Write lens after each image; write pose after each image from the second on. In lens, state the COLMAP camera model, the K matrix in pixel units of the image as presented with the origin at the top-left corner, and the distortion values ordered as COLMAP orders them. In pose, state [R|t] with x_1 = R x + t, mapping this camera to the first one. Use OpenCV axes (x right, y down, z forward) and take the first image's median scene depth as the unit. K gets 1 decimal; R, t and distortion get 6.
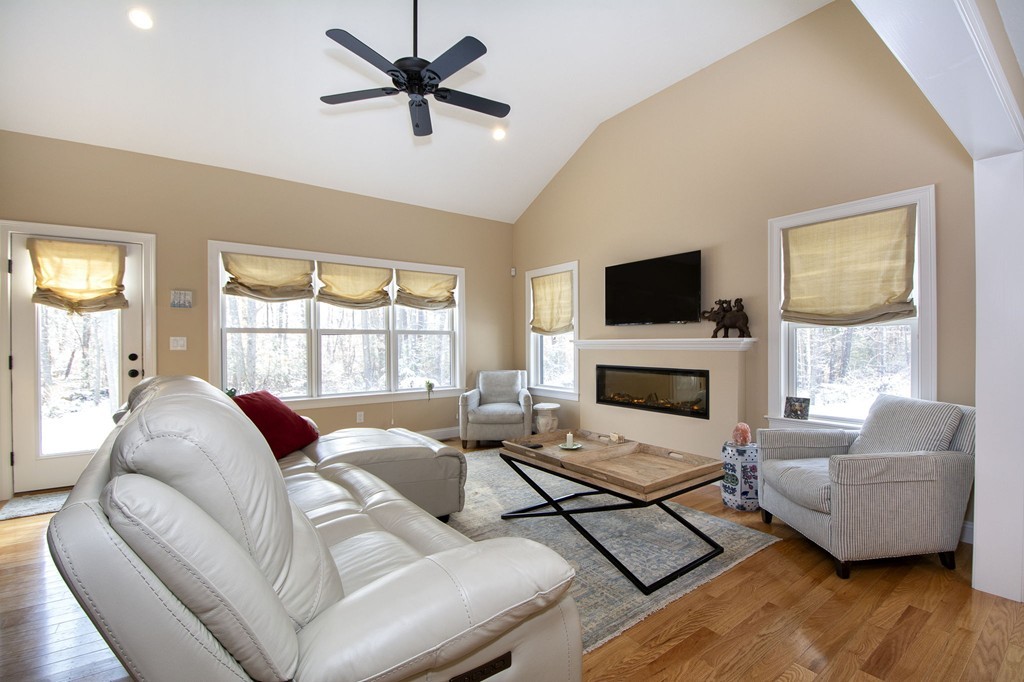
lens RADIAL K [[451.3, 0, 494.0], [0, 451.3, 340.4], [0, 0, 1]] dist [0.011398, -0.003112]
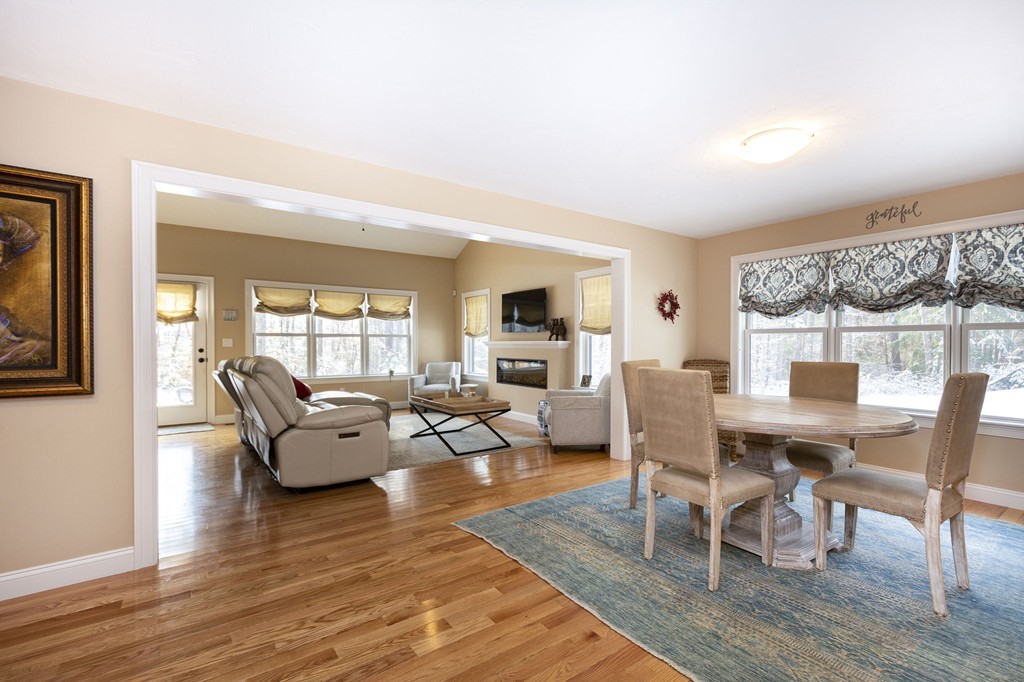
lens RADIAL K [[451.3, 0, 507.4], [0, 451.3, 341.8], [0, 0, 1]] dist [0.011398, -0.003112]
pose [[0.999917, 0.004335, 0.012121, 0.263230], [-0.004390, 0.999980, 0.004529, -0.007590], [-0.012101, -0.004582, 0.999916, -0.578330]]
